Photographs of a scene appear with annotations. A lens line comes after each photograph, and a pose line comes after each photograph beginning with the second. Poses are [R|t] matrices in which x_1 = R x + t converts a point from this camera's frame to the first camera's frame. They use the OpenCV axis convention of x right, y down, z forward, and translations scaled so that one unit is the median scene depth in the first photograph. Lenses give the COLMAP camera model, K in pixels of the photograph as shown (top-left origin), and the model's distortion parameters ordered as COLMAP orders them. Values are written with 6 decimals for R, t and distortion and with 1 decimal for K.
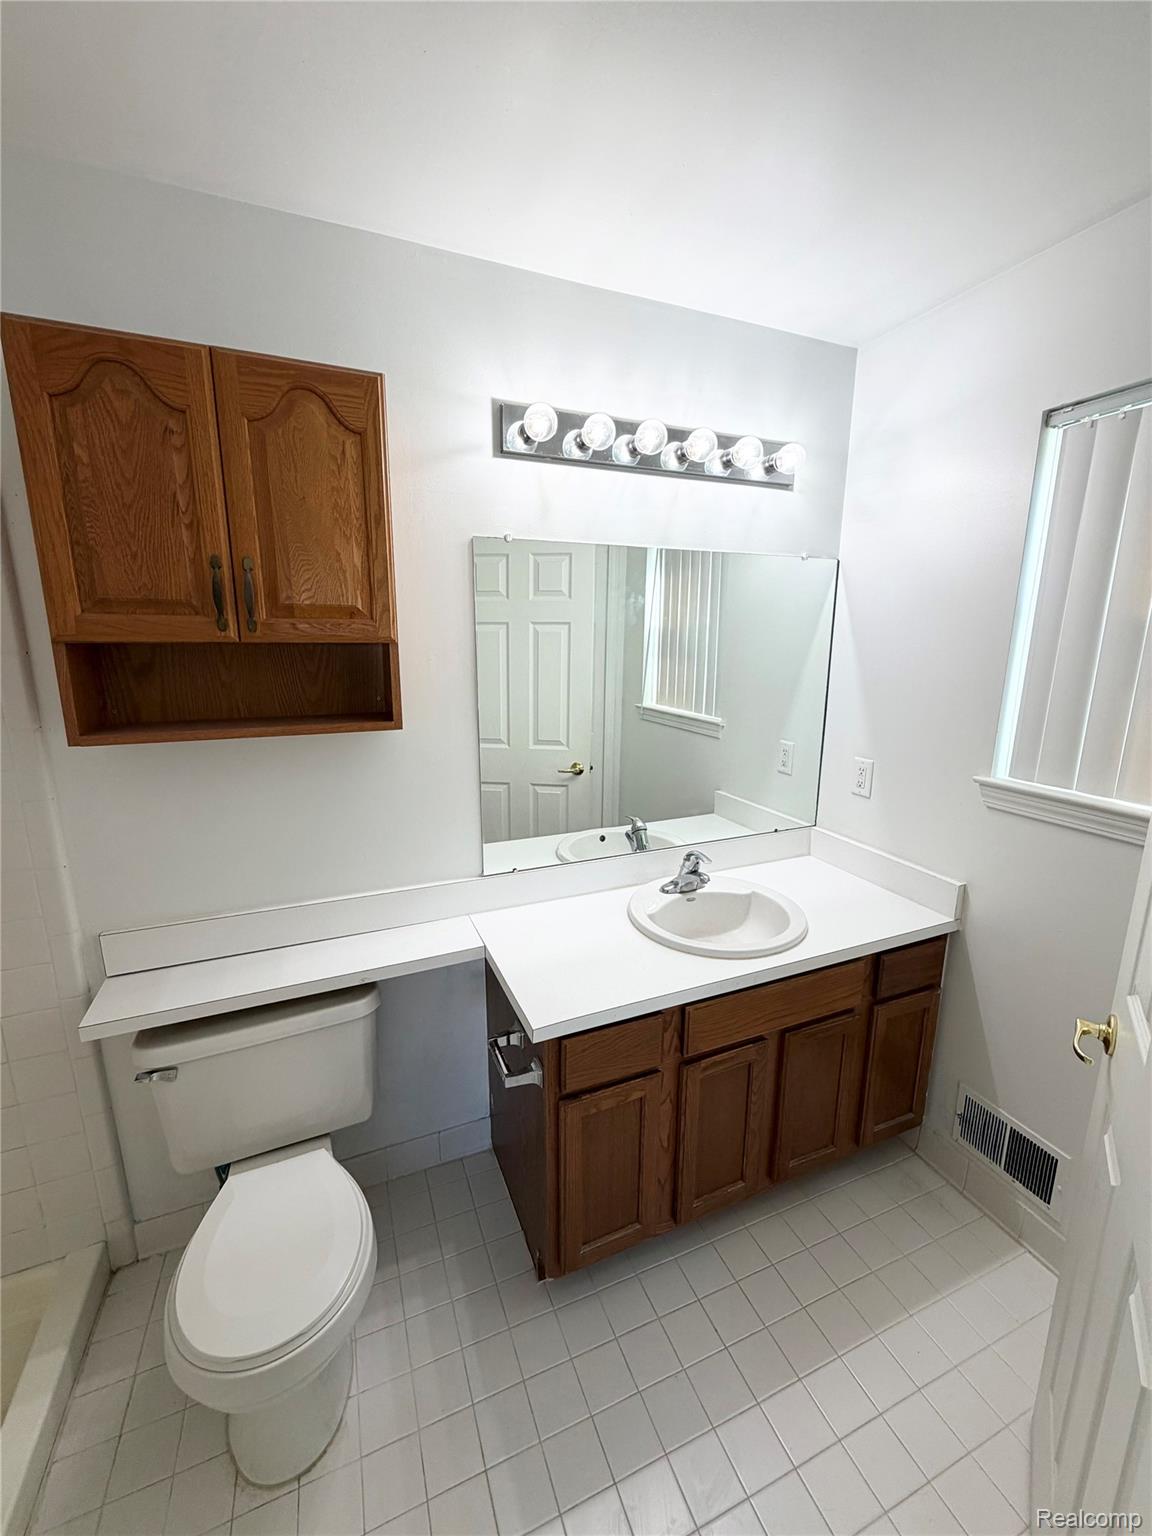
lens RADIAL K [[613.3, 0, 575.8], [0, 613.3, 758.9], [0, 0, 1]] dist [-0.001489, 0.000554]
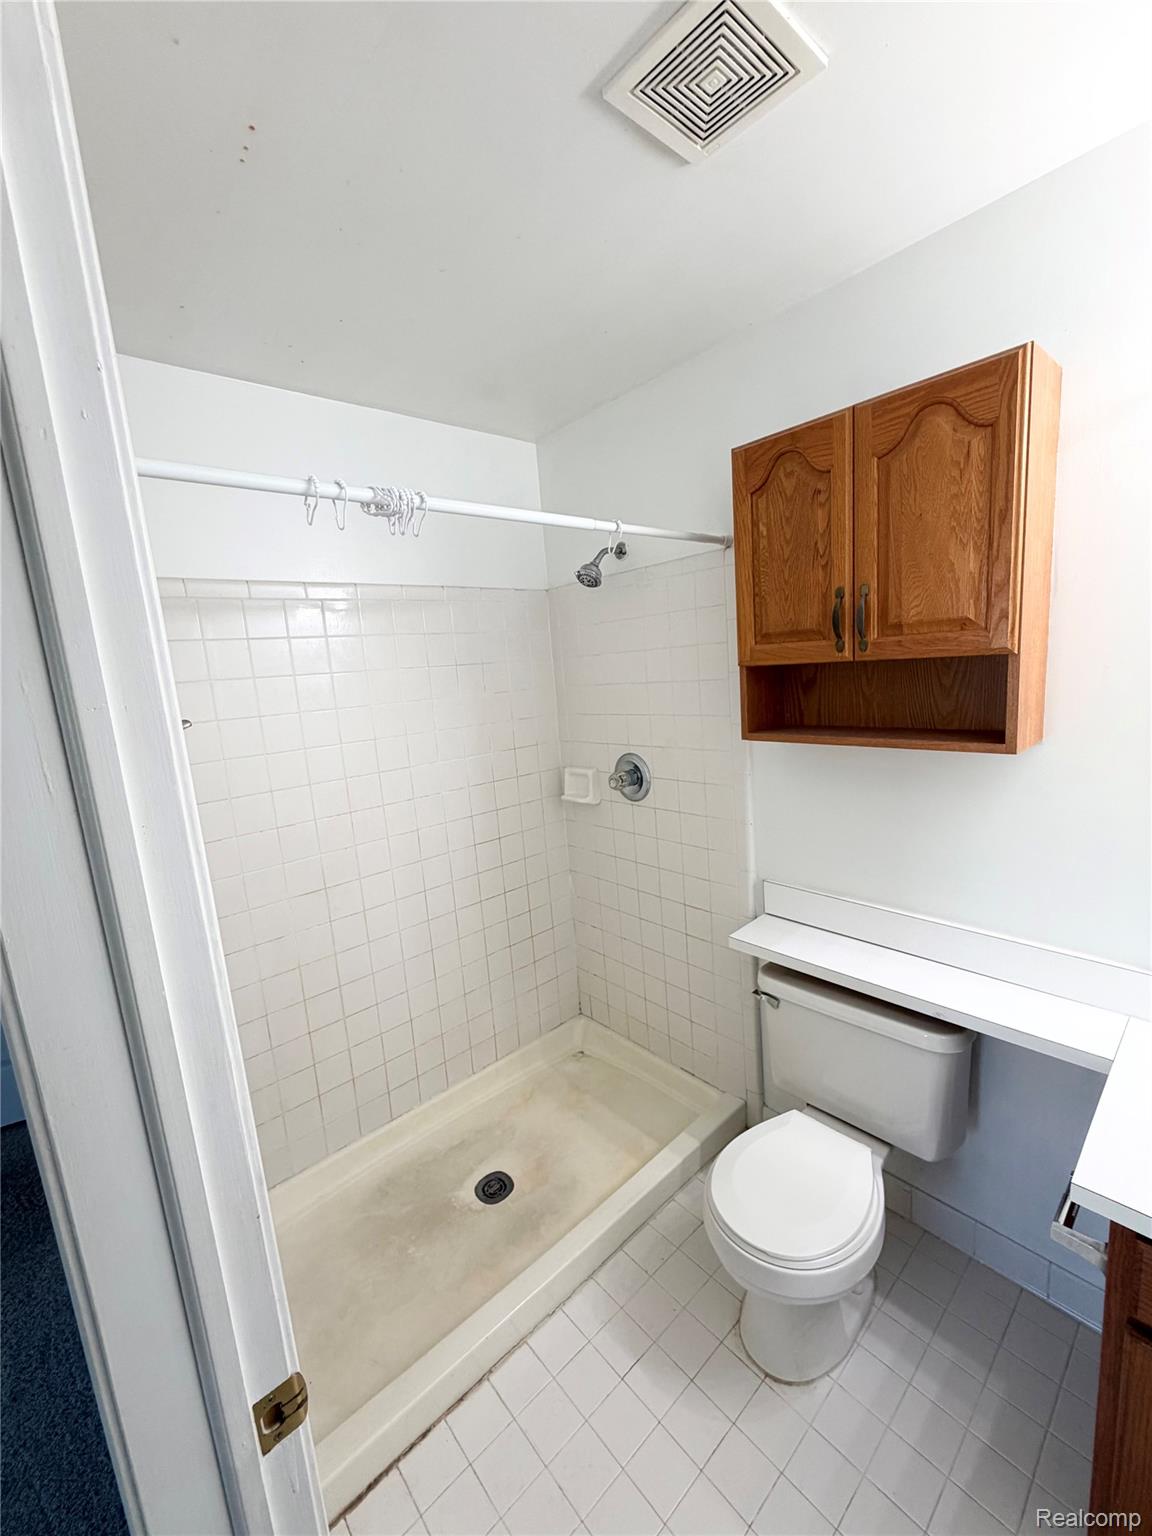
lens RADIAL K [[613.3, 0, 575.8], [0, 613.3, 758.9], [0, 0, 1]] dist [-0.001489, 0.000554]
pose [[0.322334, 0.120655, -0.938905, 0.366762], [-0.111146, 0.989807, 0.089038, -0.056968], [0.940078, 0.075656, 0.332459, 0.164663]]
